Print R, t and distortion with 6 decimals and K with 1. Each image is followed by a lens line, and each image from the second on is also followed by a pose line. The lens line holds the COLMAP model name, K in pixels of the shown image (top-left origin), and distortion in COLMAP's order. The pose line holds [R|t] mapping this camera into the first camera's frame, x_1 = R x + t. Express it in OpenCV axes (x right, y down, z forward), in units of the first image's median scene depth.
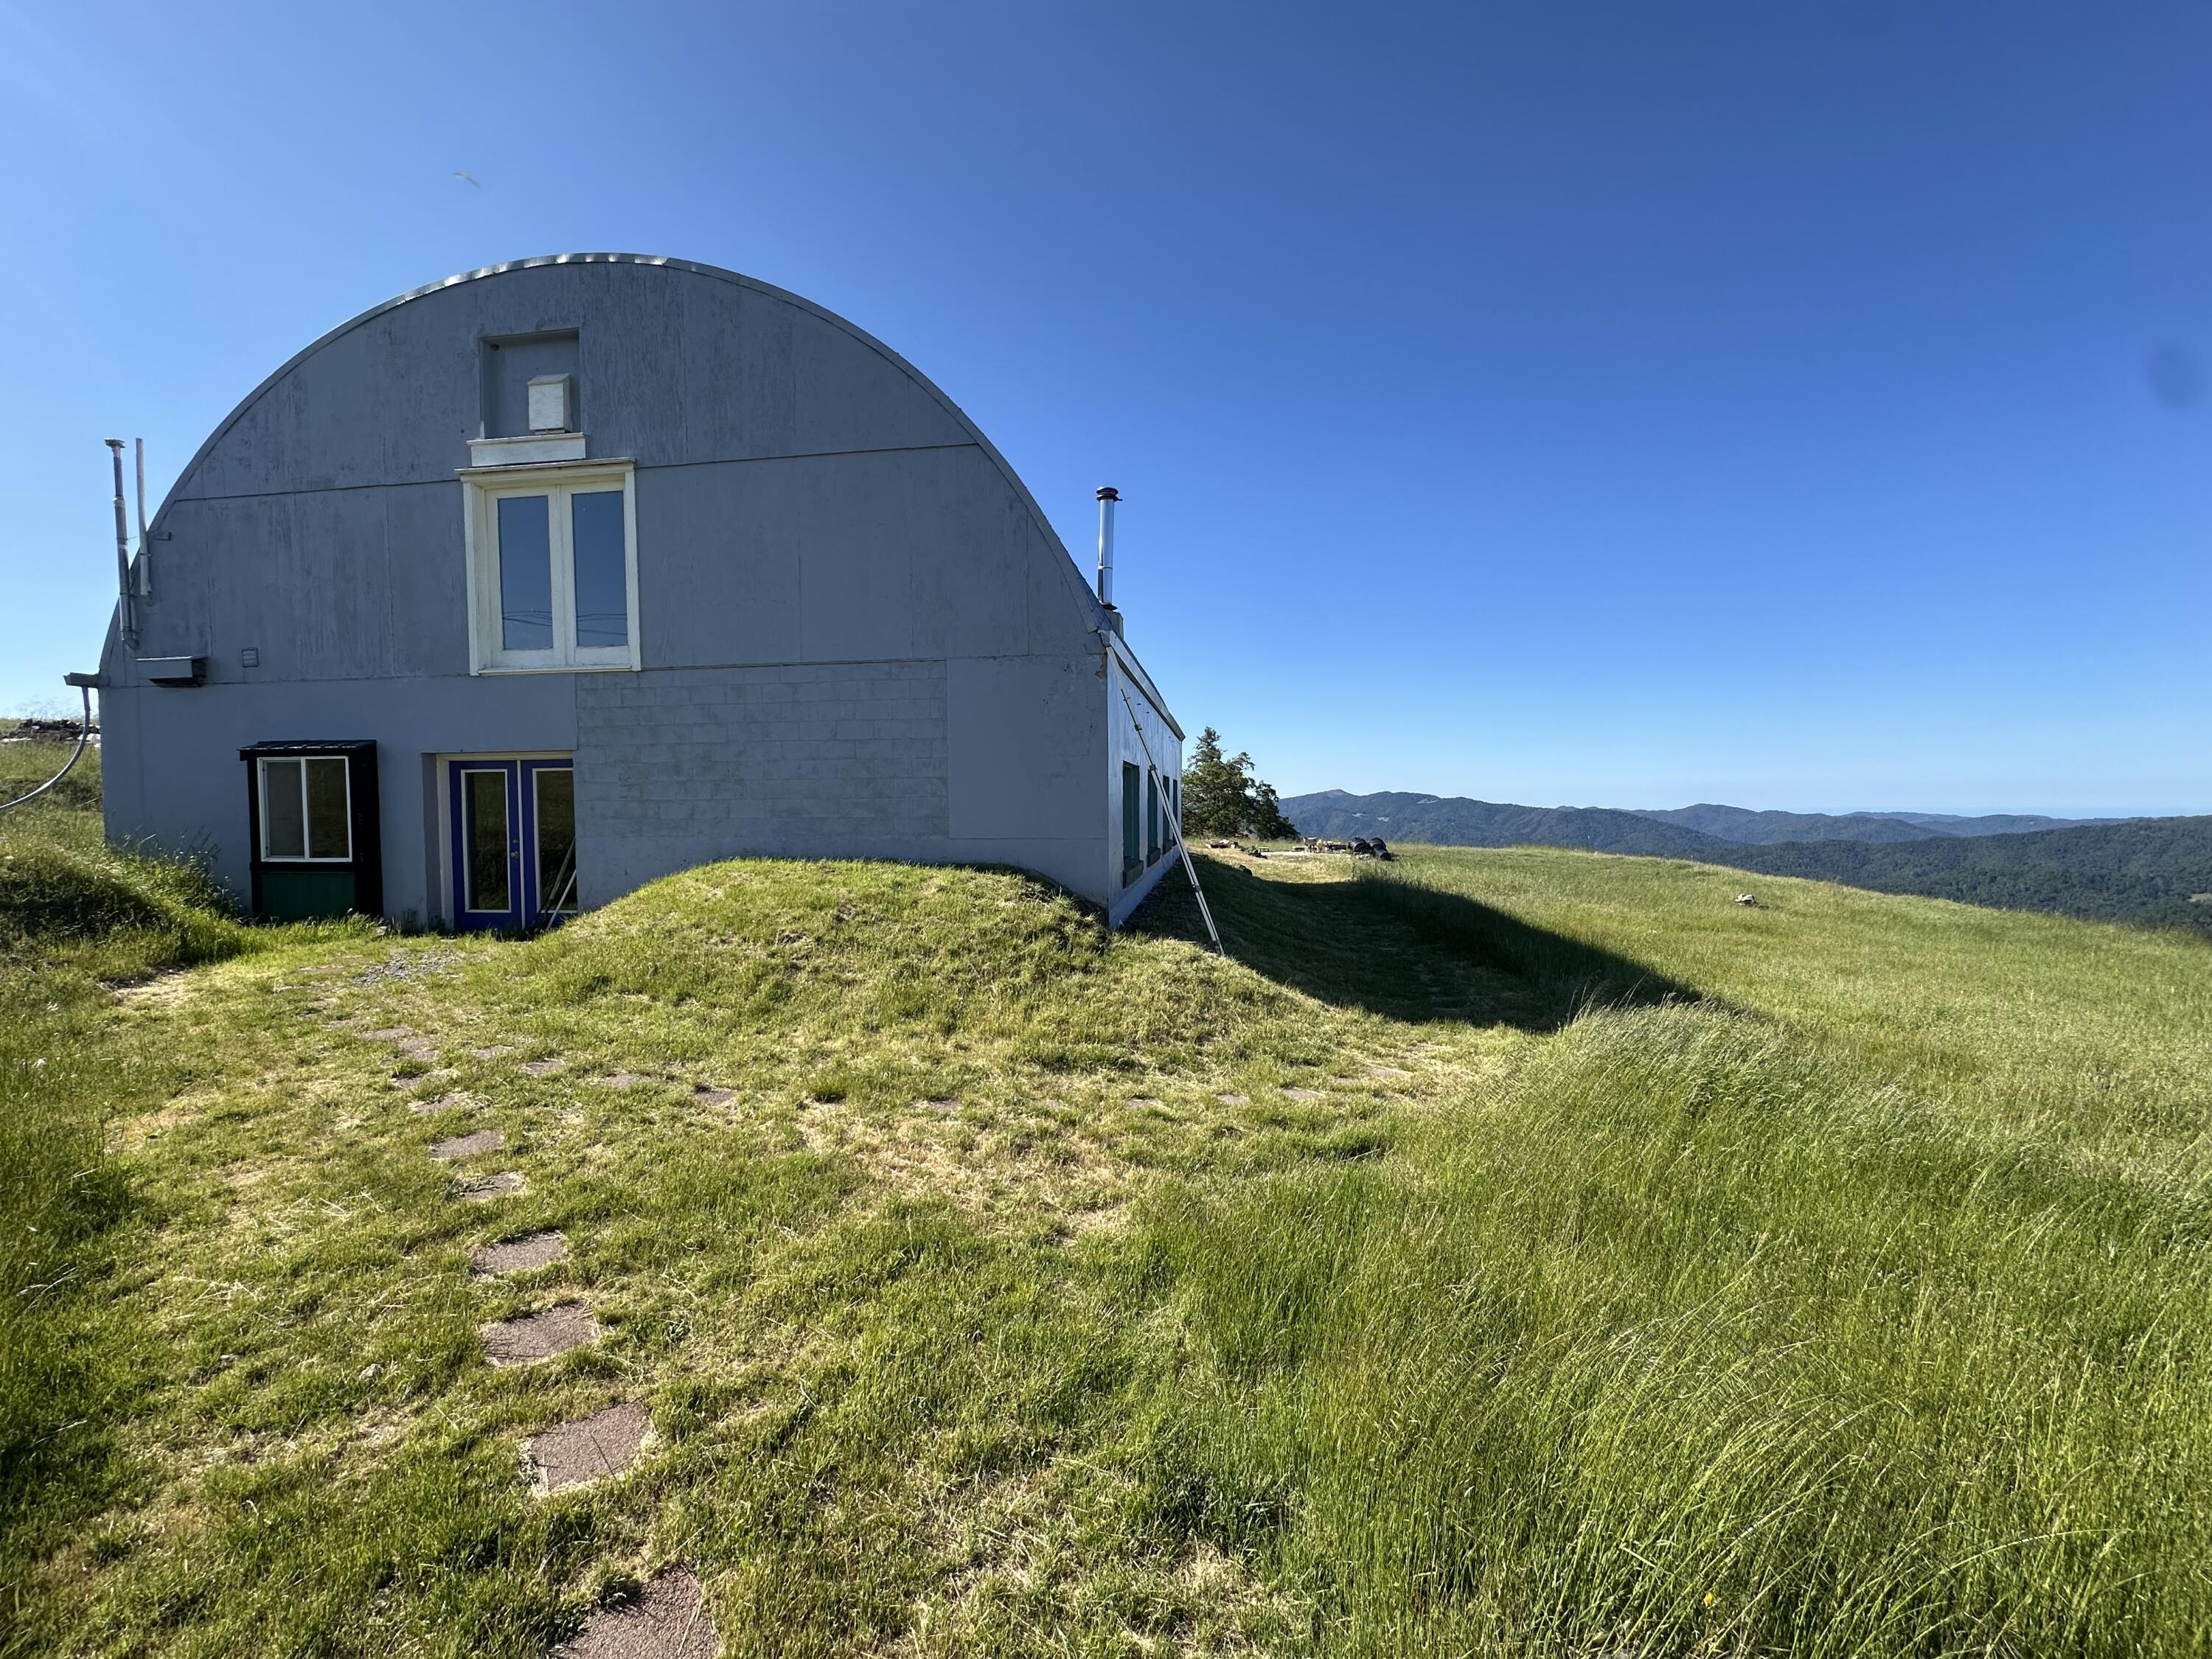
lens RADIAL K [[881.8, 0, 1100.2], [0, 881.8, 828.3], [0, 0, 1]] dist [-0.005501, 0.002620]
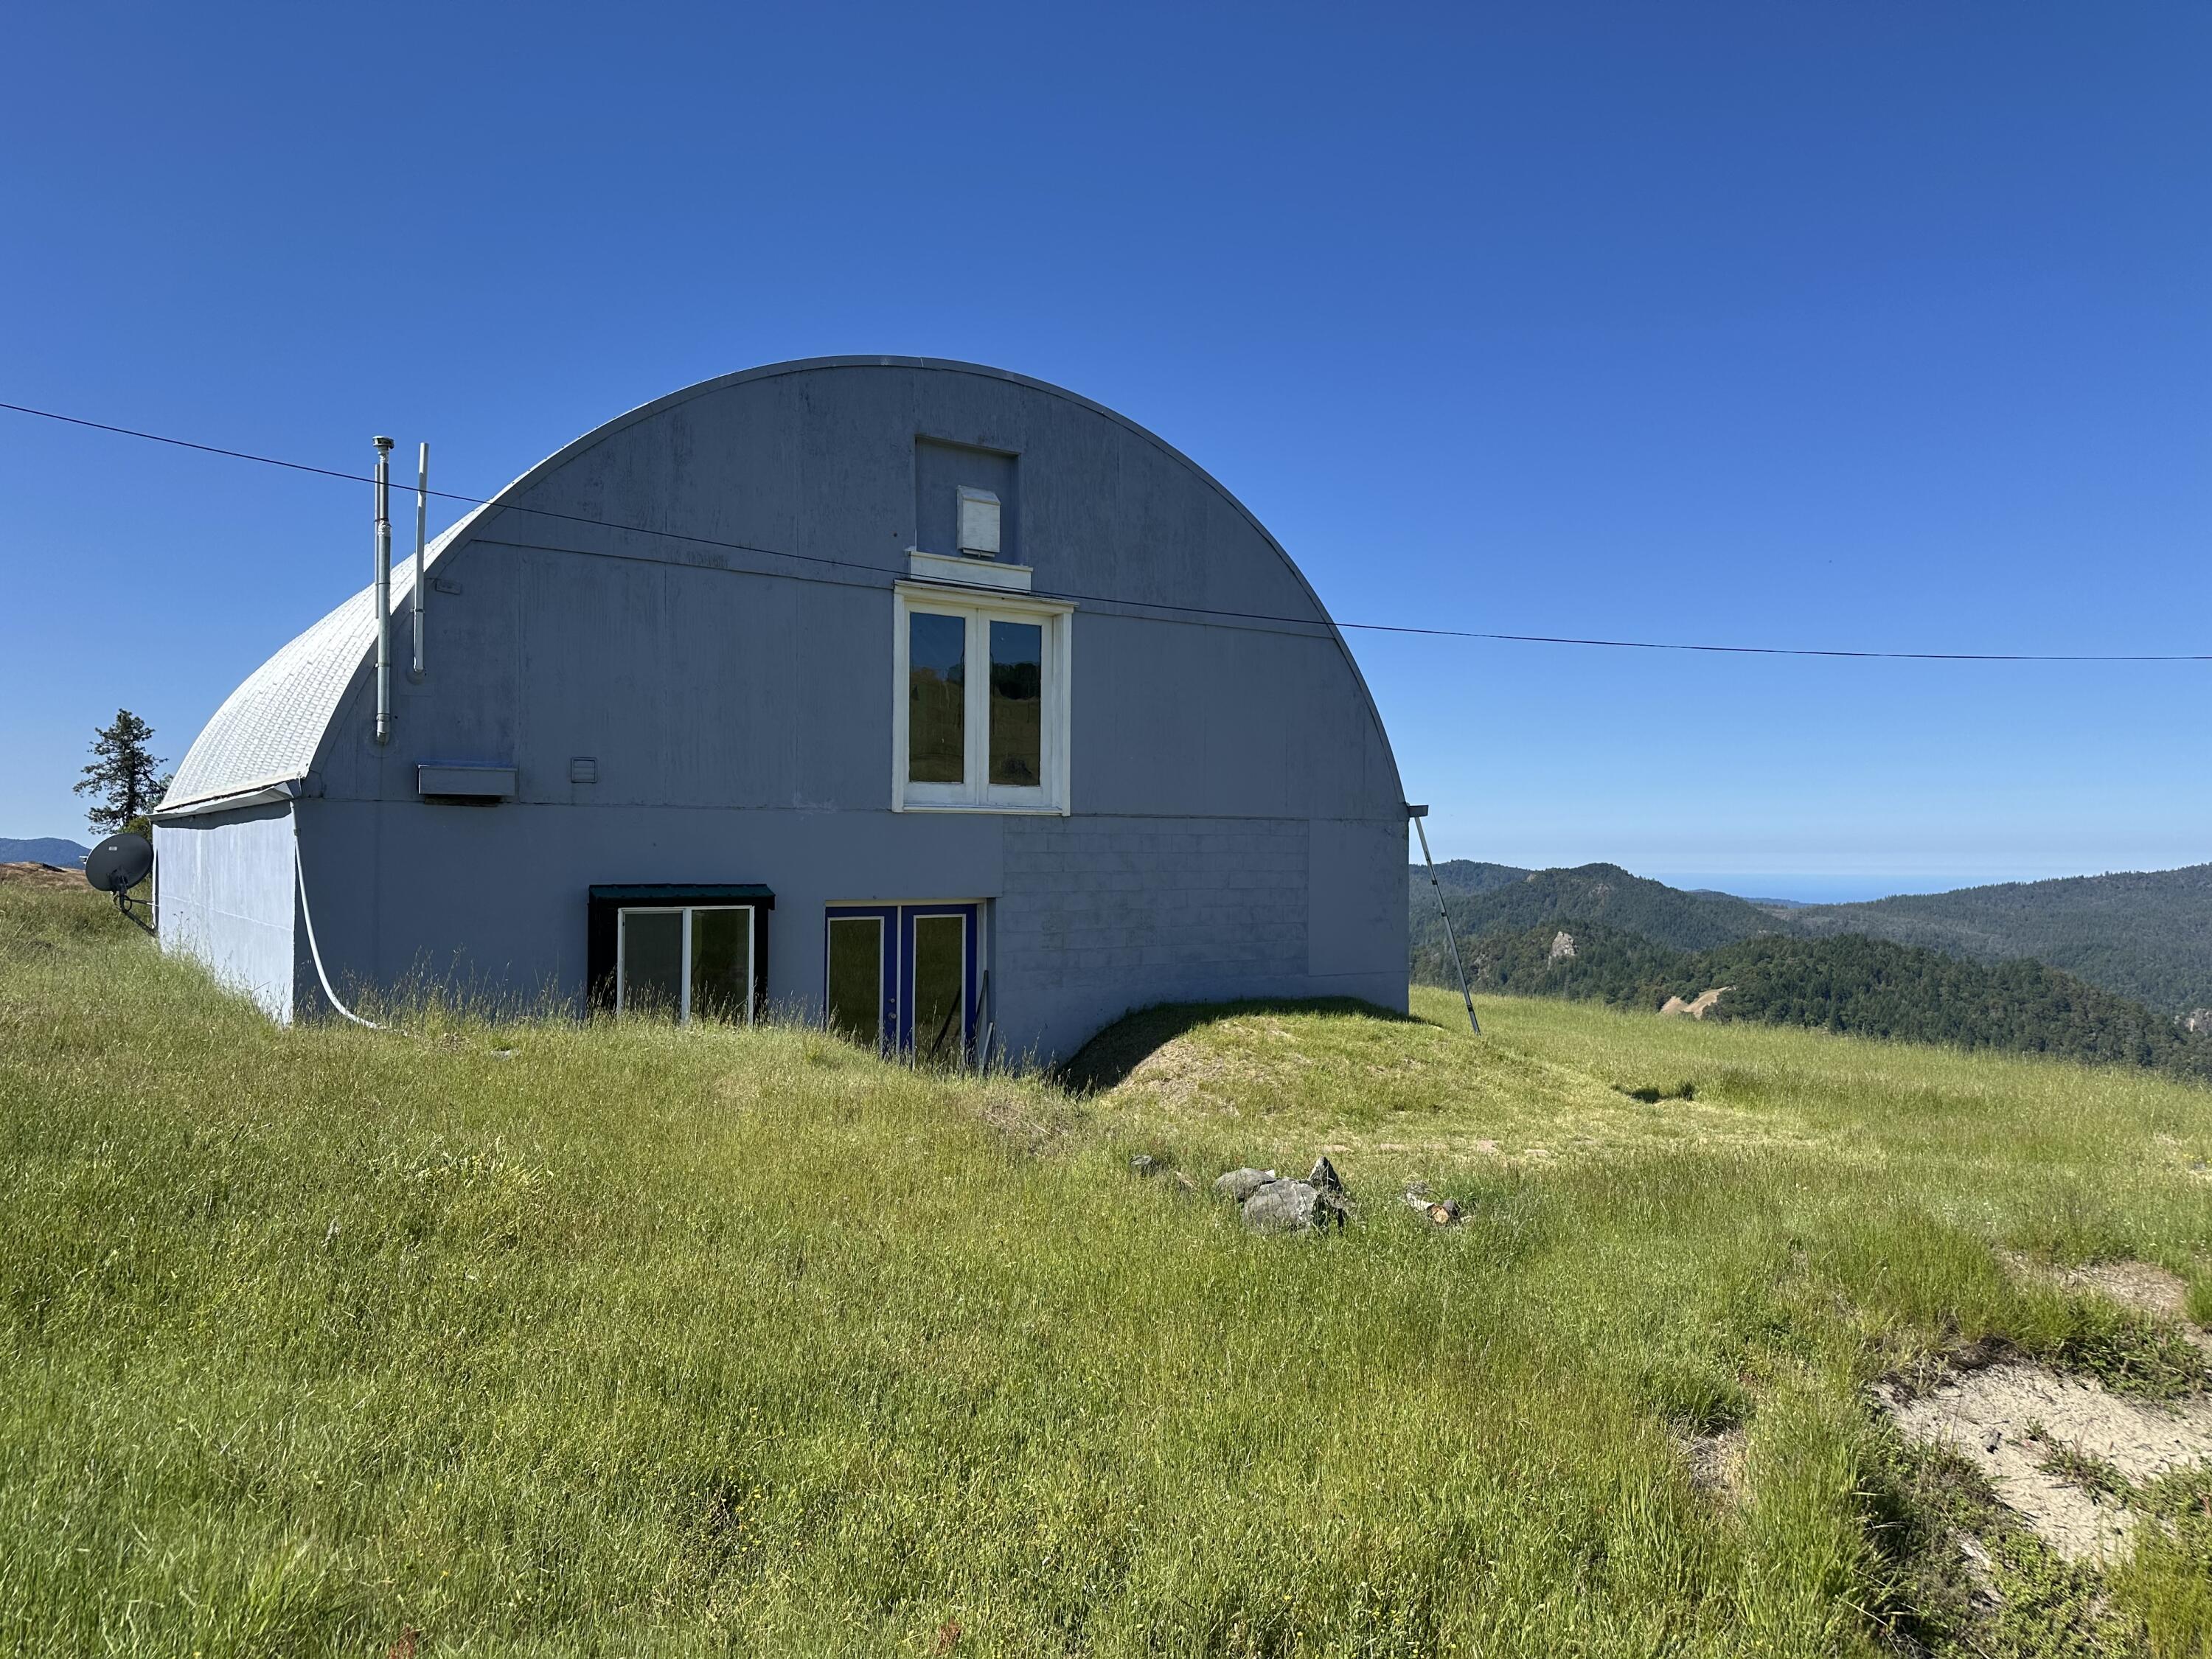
lens RADIAL K [[1565.9, 0, 1111.3], [0, 1565.9, 838.2], [0, 0, 1]] dist [0.133766, -0.211908]
pose [[0.720451, 0.017359, 0.693288, -1.843792], [0.011010, 0.999274, -0.036462, -0.099588], [-0.693418, 0.033902, 0.719737, -0.301455]]
